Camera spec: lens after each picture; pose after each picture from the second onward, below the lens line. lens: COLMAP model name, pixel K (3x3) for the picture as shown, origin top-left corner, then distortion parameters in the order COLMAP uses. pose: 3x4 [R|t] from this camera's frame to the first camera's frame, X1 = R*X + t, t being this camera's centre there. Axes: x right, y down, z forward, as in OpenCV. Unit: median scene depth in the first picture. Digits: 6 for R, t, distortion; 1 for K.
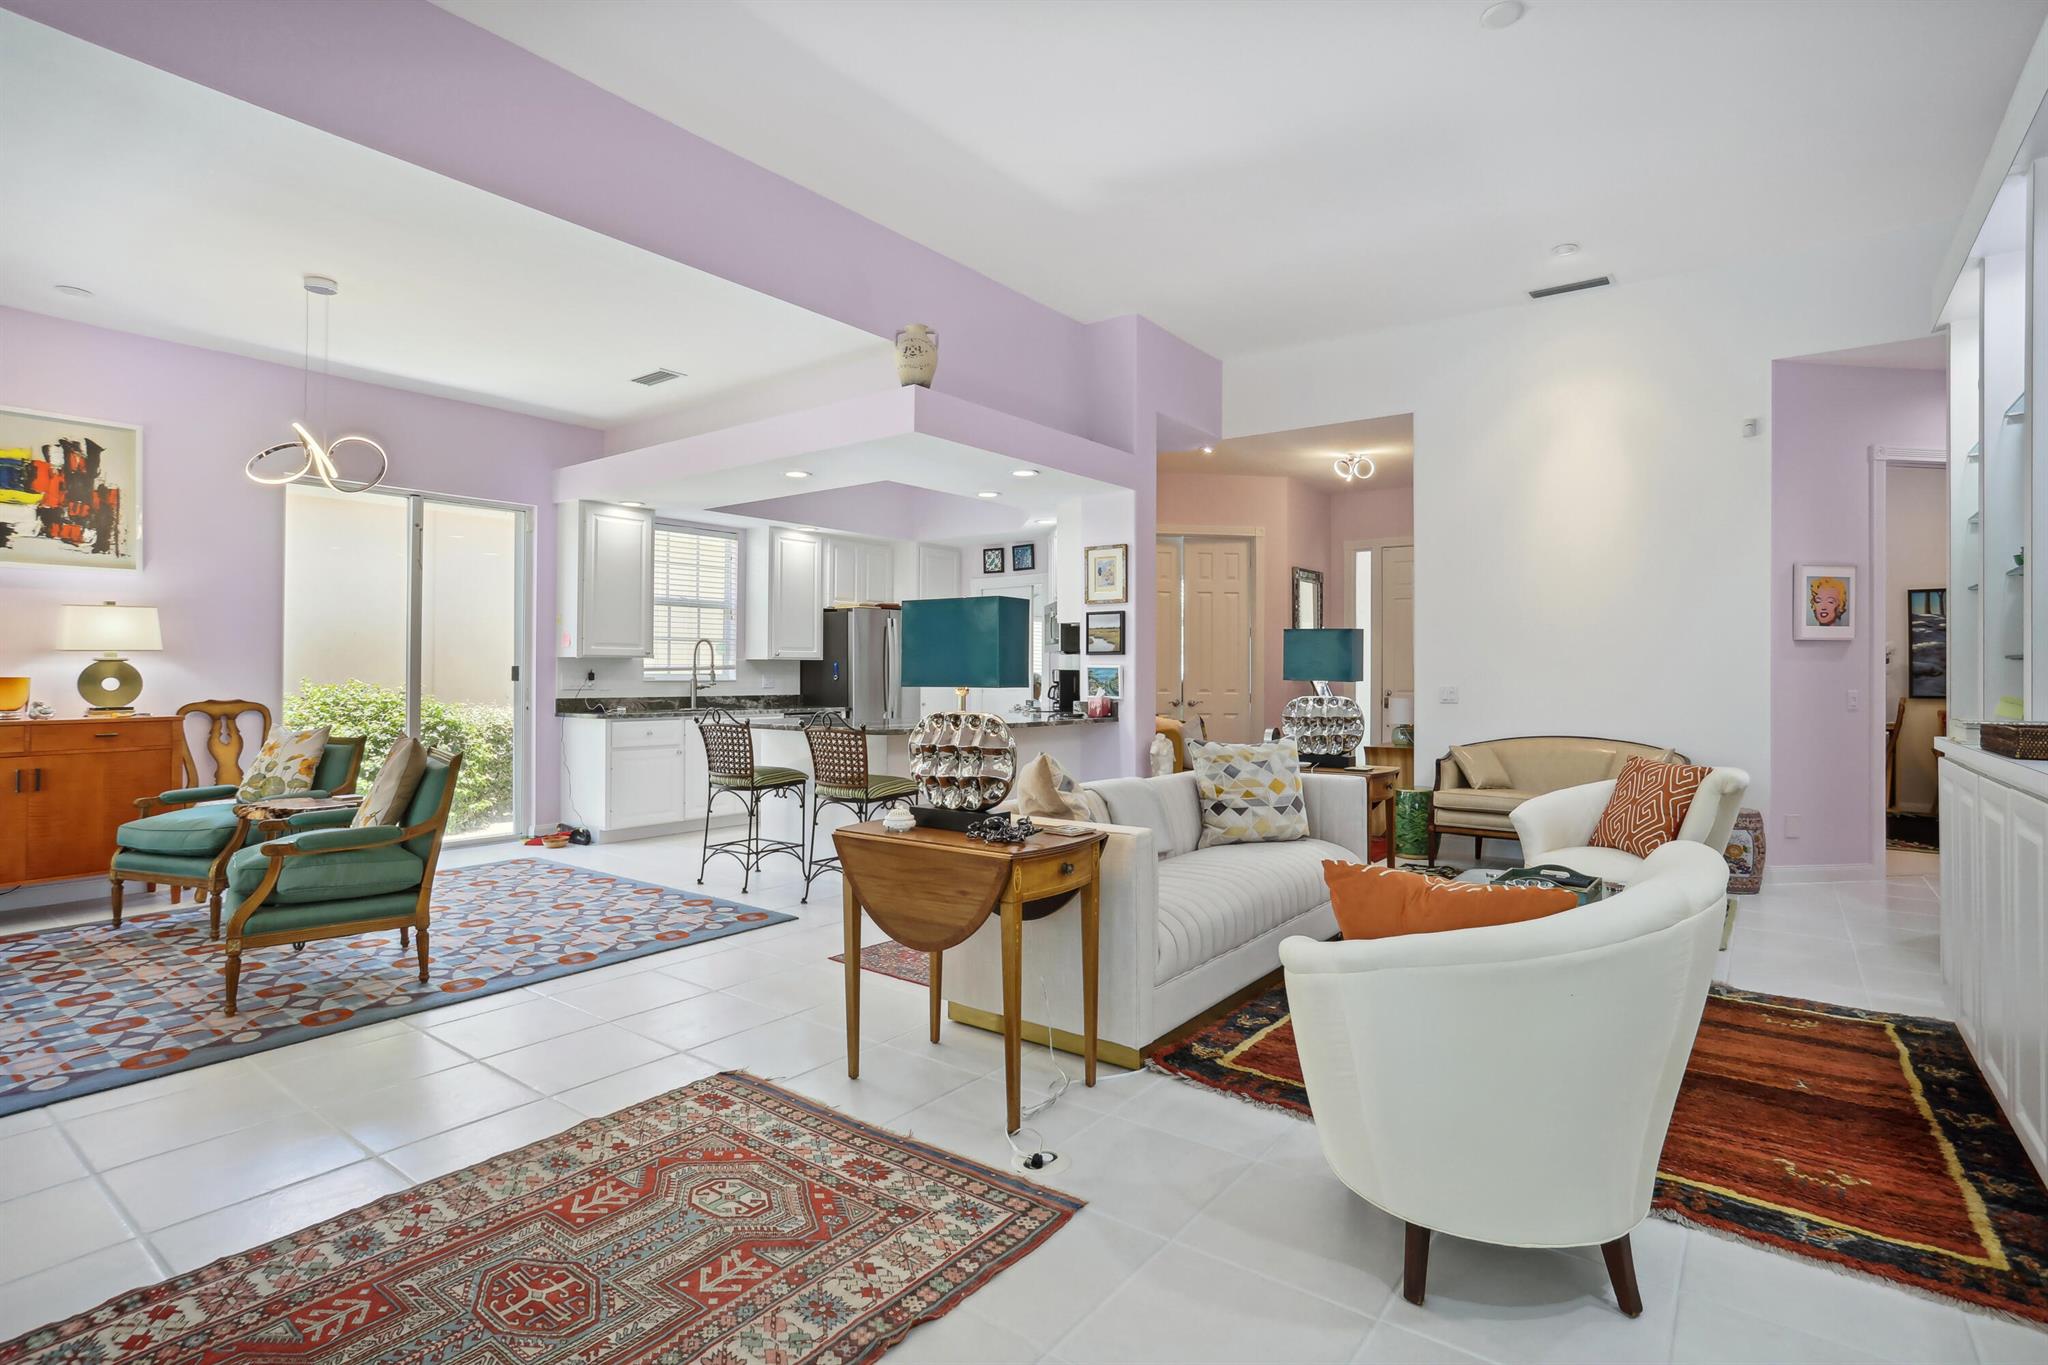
lens RADIAL K [[1015.0, 0, 1035.8], [0, 1015.0, 678.7], [0, 0, 1]] dist [-0.042728, 0.015119]
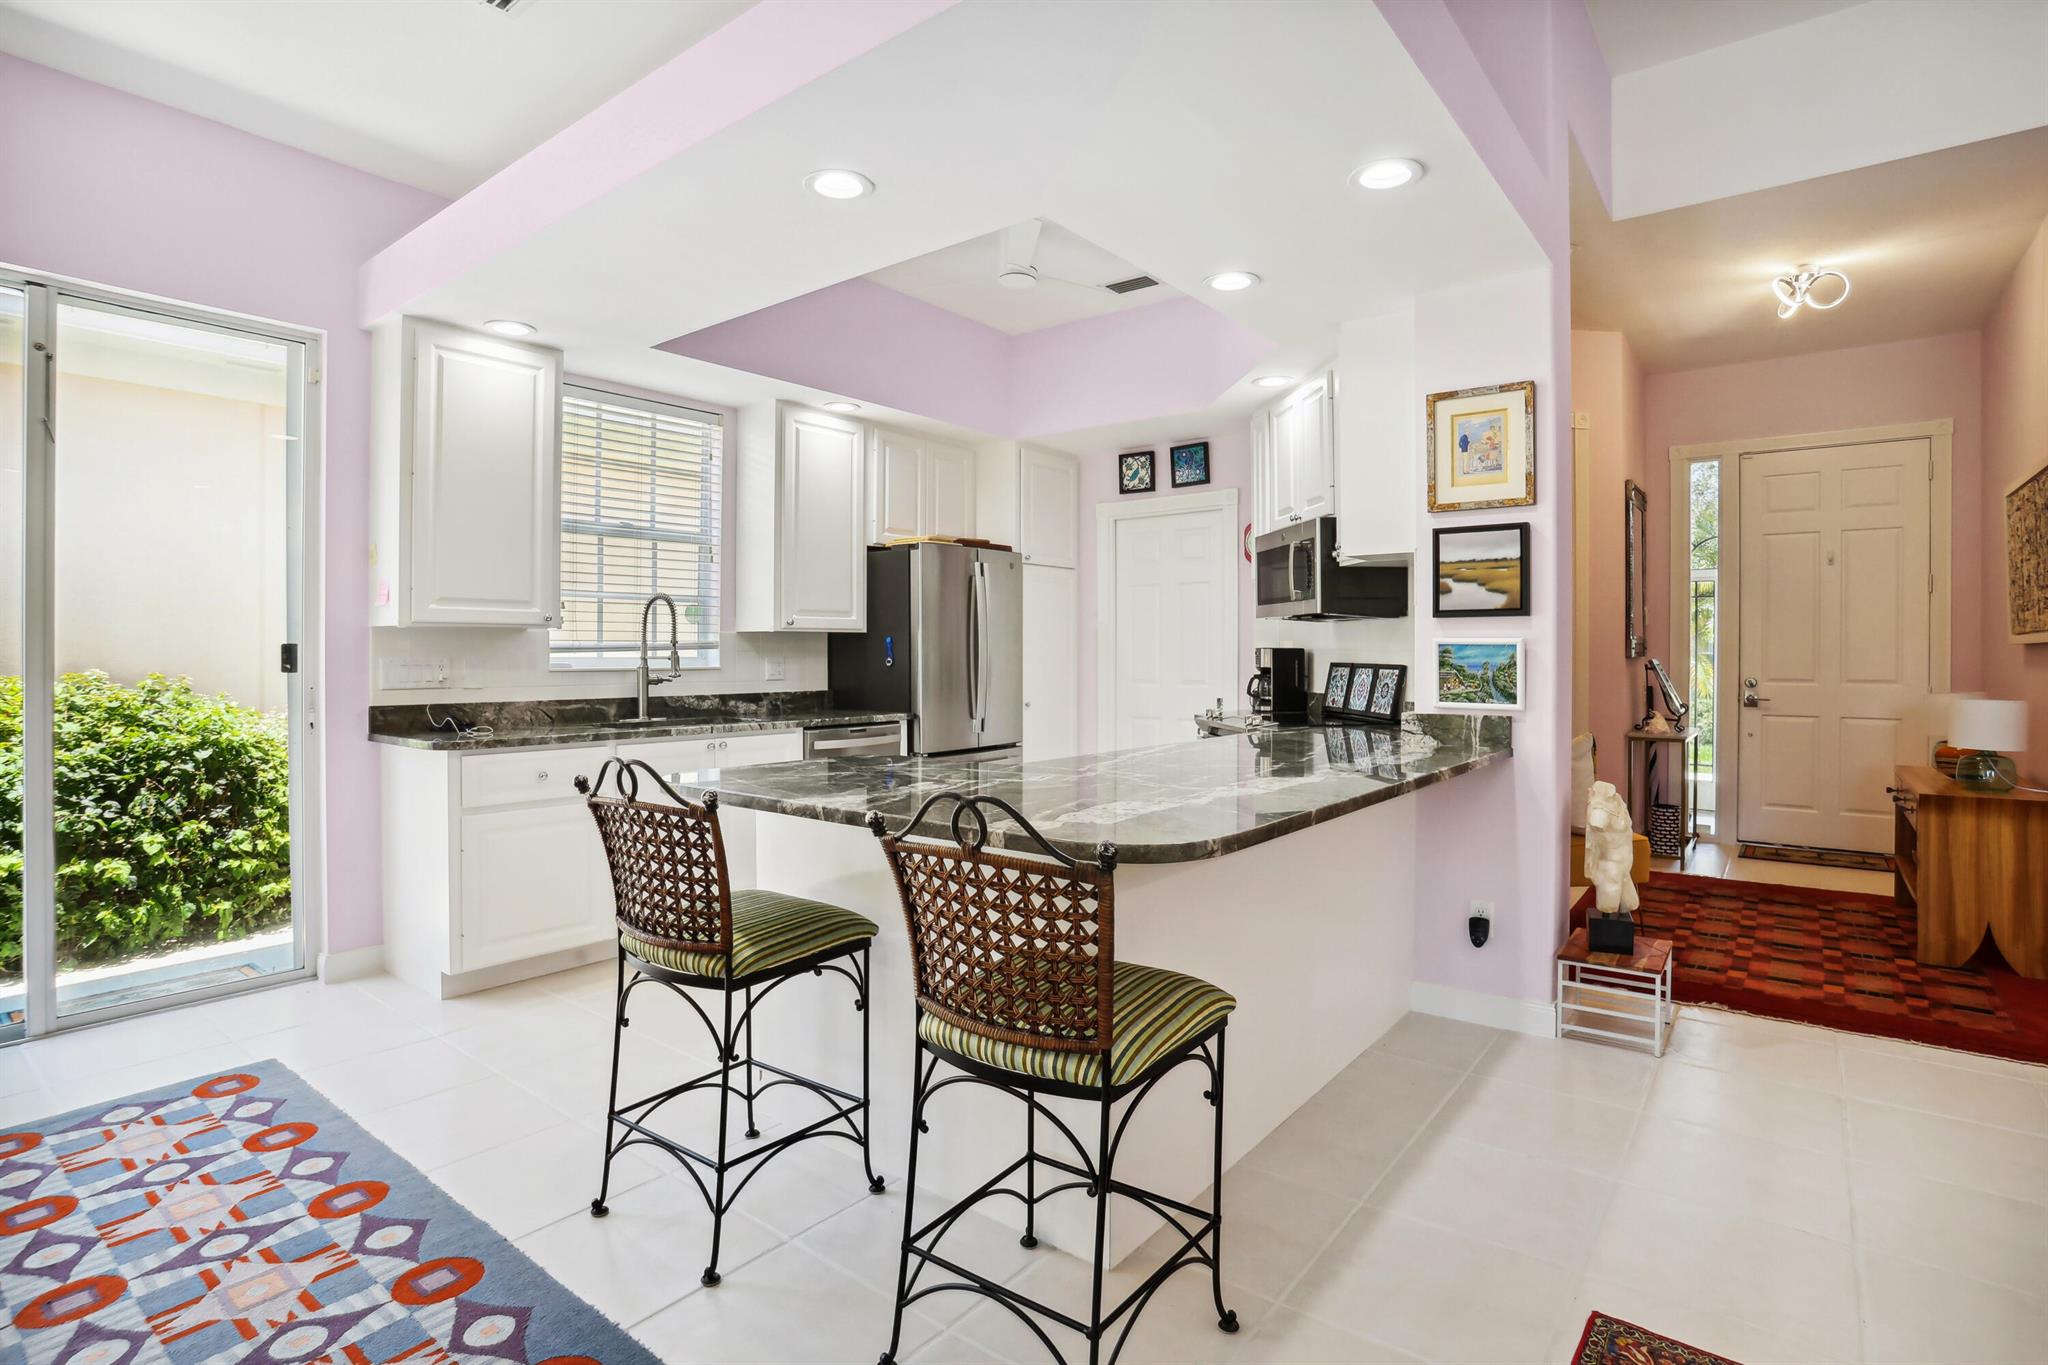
lens RADIAL K [[1015.0, 0, 1028.7], [0, 1015.0, 660.2], [0, 0, 1]] dist [-0.042728, 0.015119]
pose [[0.999871, -0.002774, -0.015813, -0.118150], [0.002847, 0.999986, 0.004553, -0.005078], [0.015800, -0.004598, 0.999865, 0.453005]]
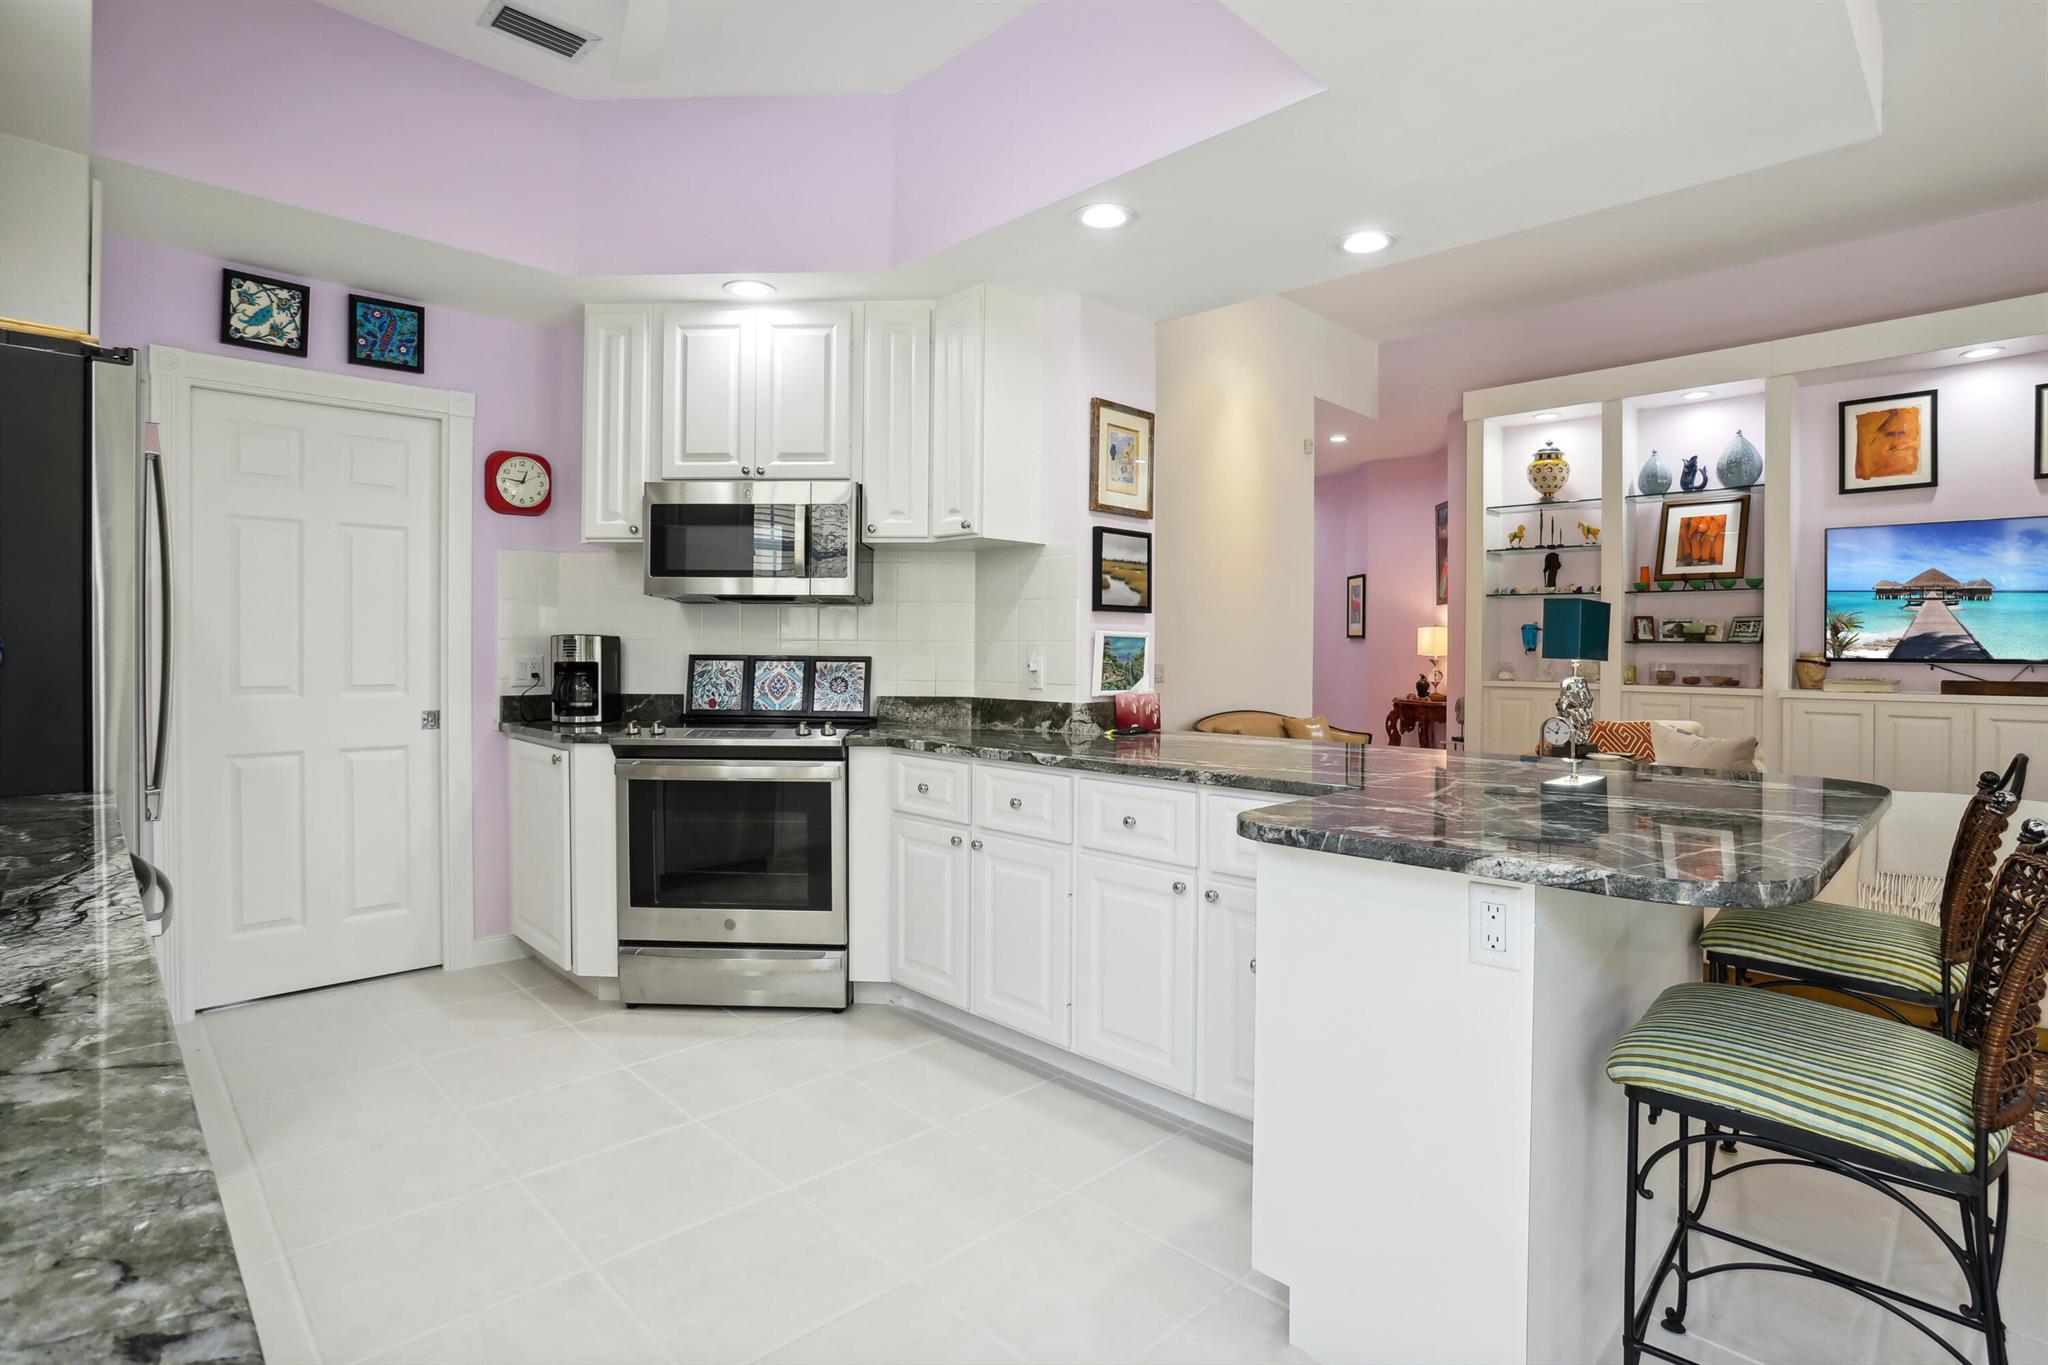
lens RADIAL K [[1015.0, 0, 1045.7], [0, 1015.0, 669.0], [0, 0, 1]] dist [-0.042728, 0.015119]
pose [[0.168624, -0.018567, 0.985506, -0.398011], [-0.001691, 0.999816, 0.019126, -0.003523], [-0.985679, -0.004891, 0.168561, 0.822570]]
